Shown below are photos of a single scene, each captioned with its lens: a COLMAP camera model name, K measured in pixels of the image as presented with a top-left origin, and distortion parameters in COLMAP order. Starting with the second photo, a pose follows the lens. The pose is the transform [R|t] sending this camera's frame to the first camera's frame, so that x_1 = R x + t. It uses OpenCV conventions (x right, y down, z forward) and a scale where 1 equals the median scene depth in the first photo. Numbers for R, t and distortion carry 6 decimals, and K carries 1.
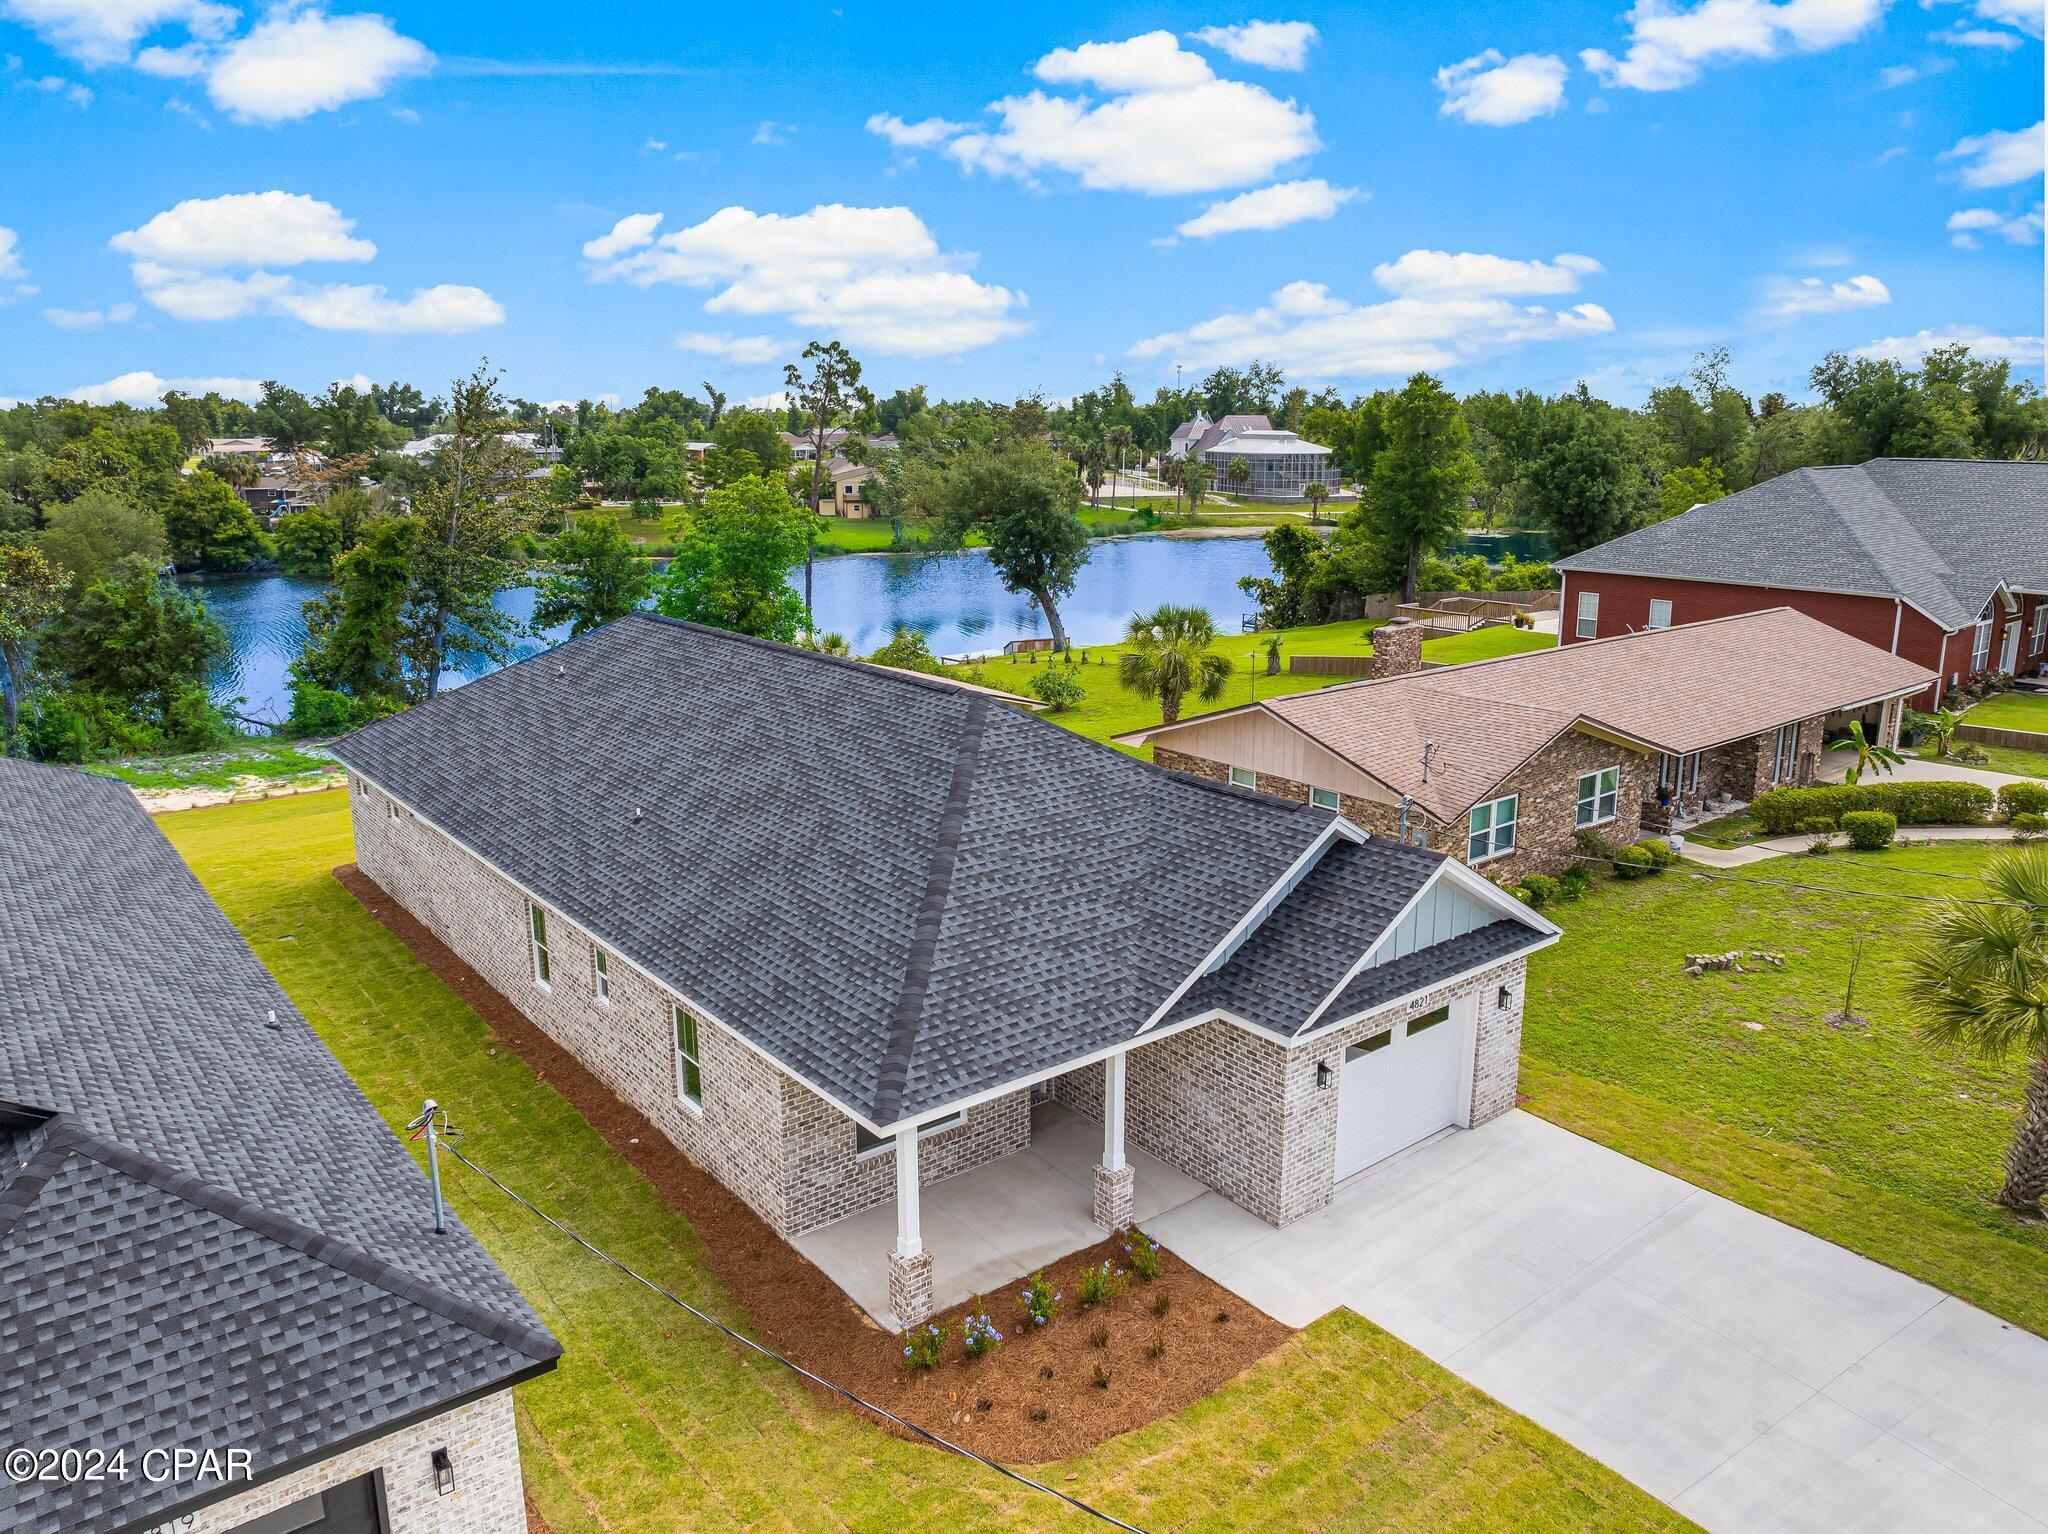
lens RADIAL K [[1447.2, 0, 1031.6], [0, 1447.2, 766.0], [0, 0, 1]] dist [-0.035186, -0.004099]
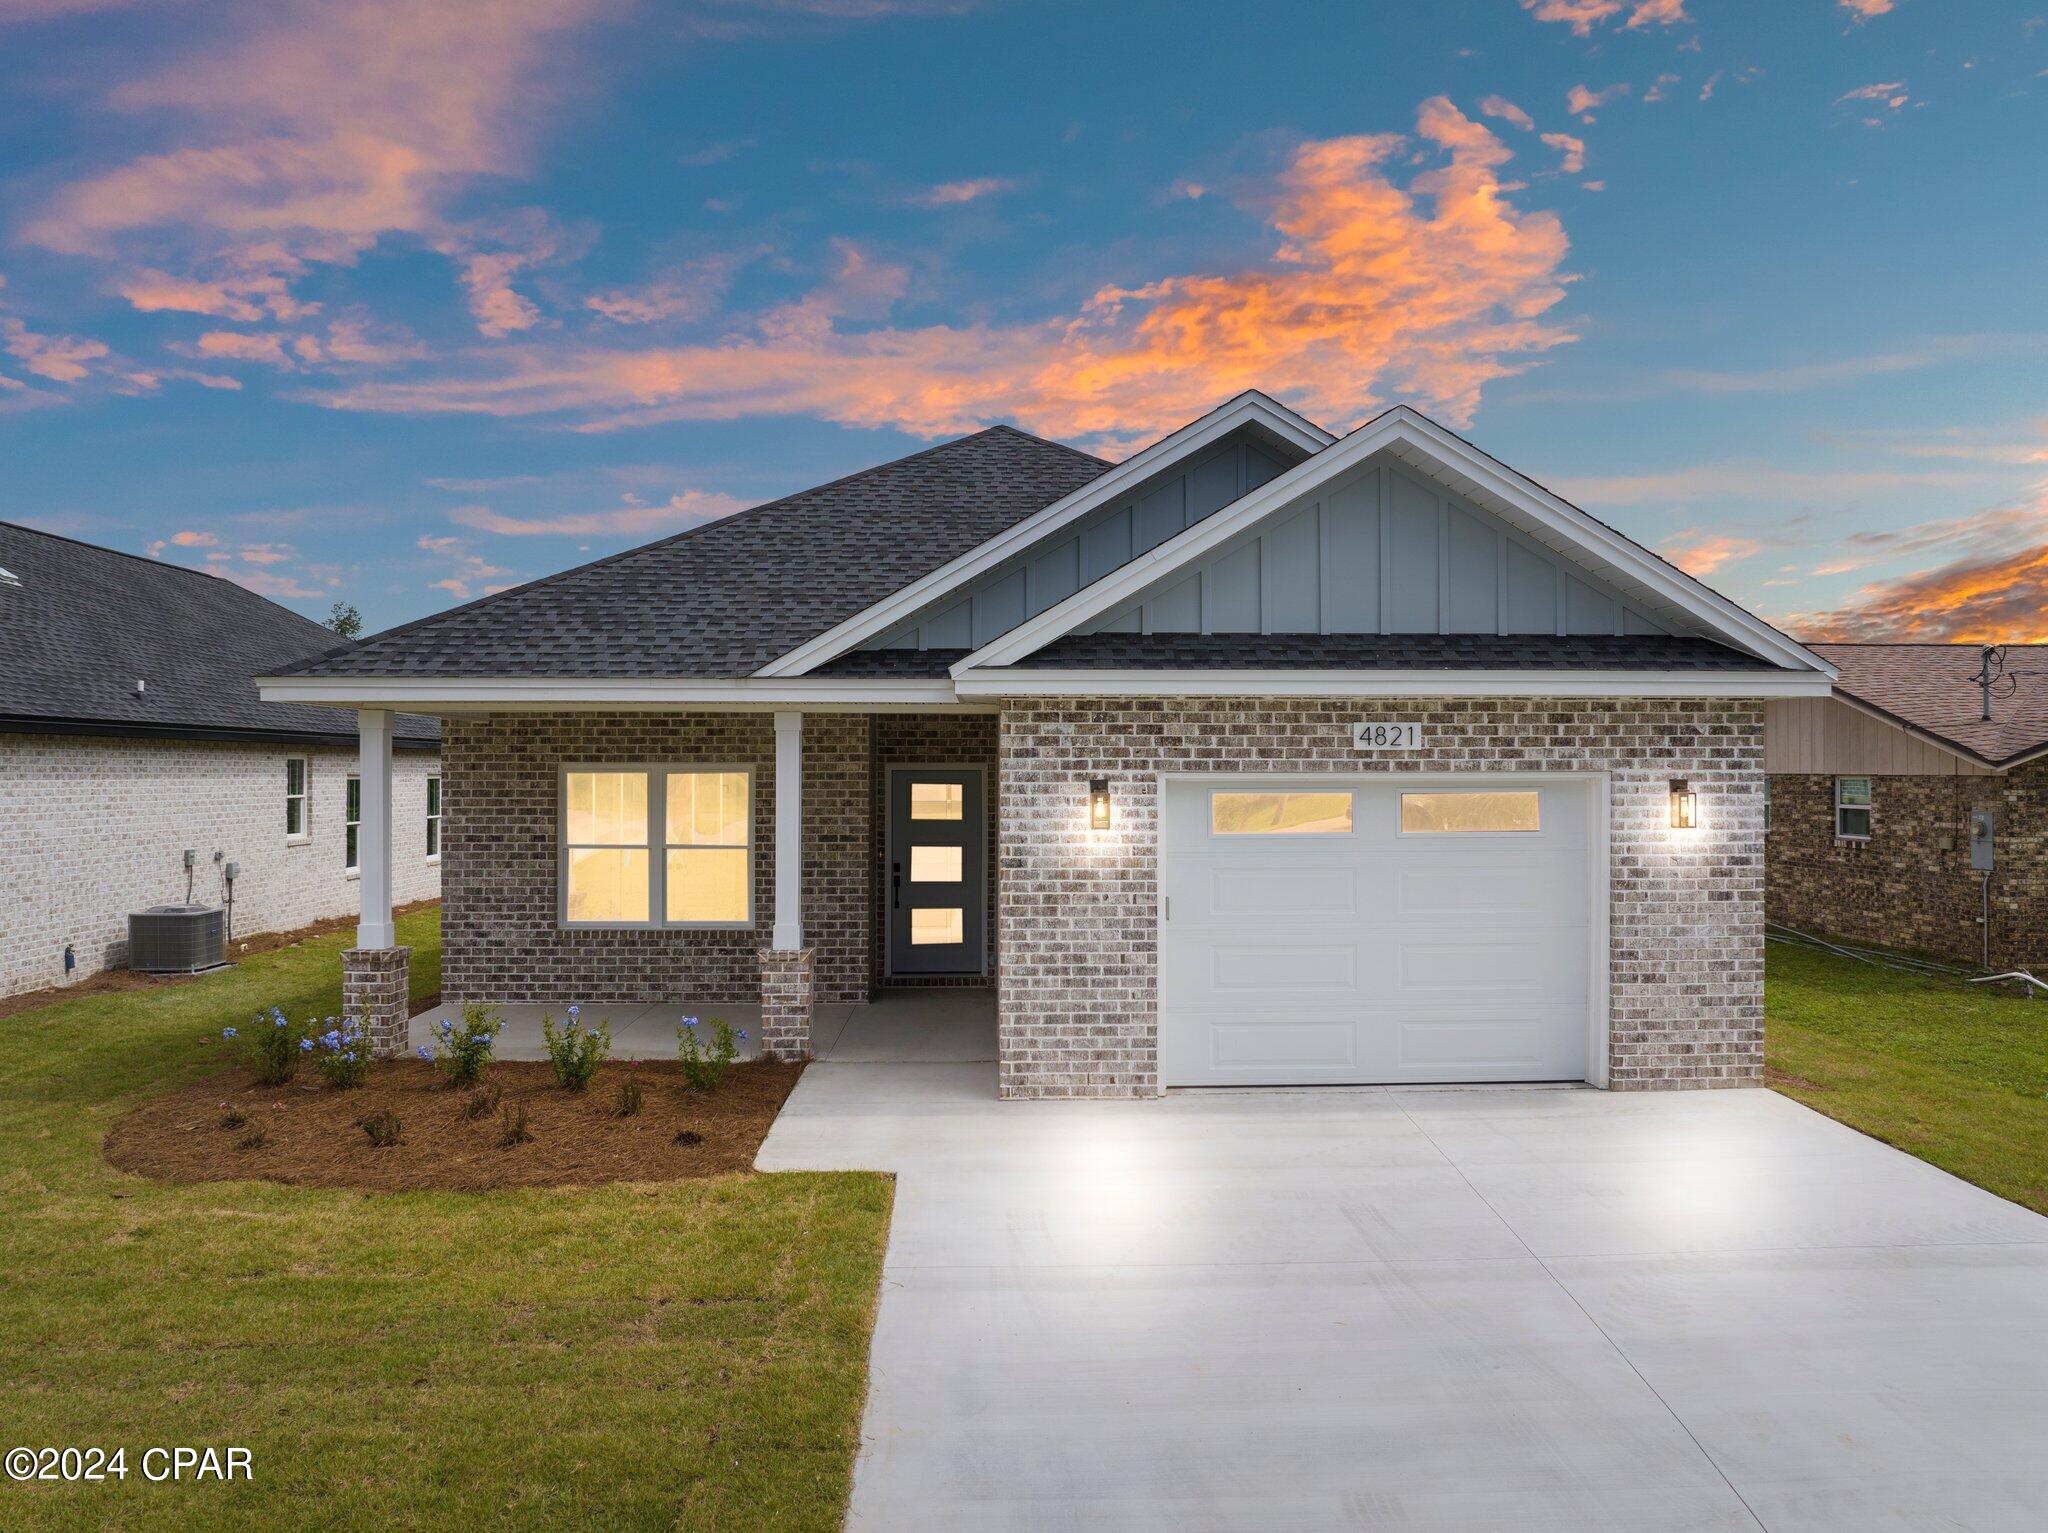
lens RADIAL K [[1407.0, 0, 1024.0], [0, 1407.0, 766.5], [0, 0, 1]] dist [-0.005889, -0.002814]
pose [[0.798939, 0.001645, -0.601410, 0.121324], [-0.142416, 0.972072, -0.186532, 0.074546], [0.584307, 0.234677, 0.776860, 0.145364]]
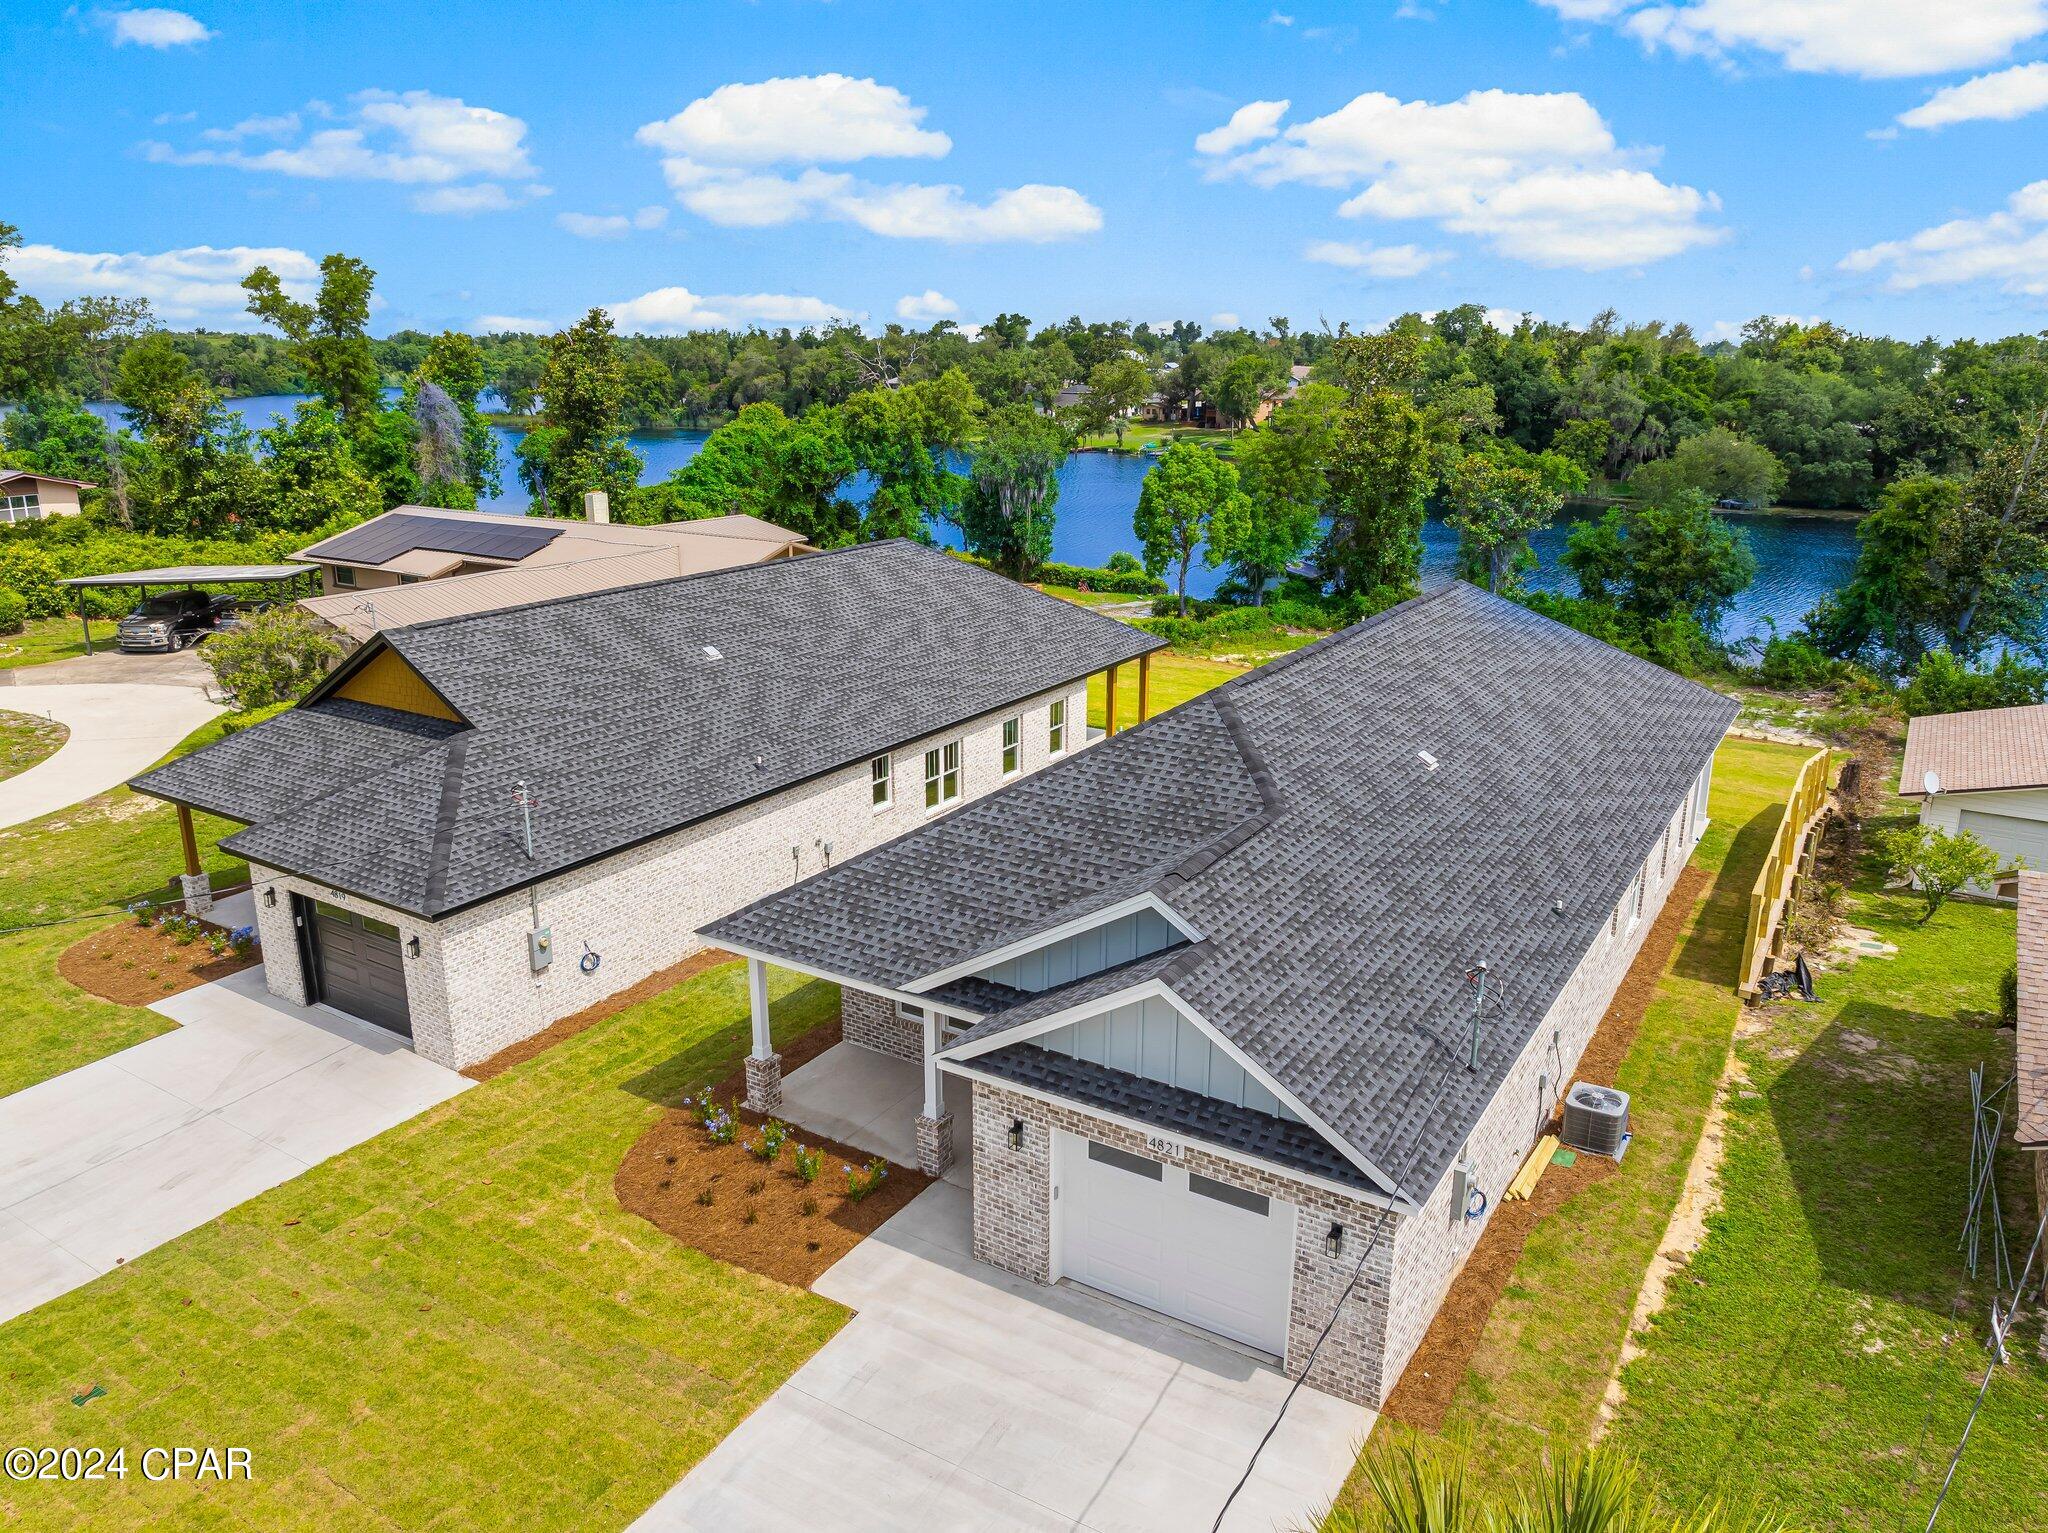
lens RADIAL K [[1447.2, 0, 1031.6], [0, 1447.2, 765.5], [0, 0, 1]] dist [-0.035186, -0.004099]
pose [[0.327227, 0.264227, -0.907252, 0.243909], [-0.223349, 0.954533, 0.197439, -0.048649], [0.918171, 0.138026, 0.371364, 0.157730]]
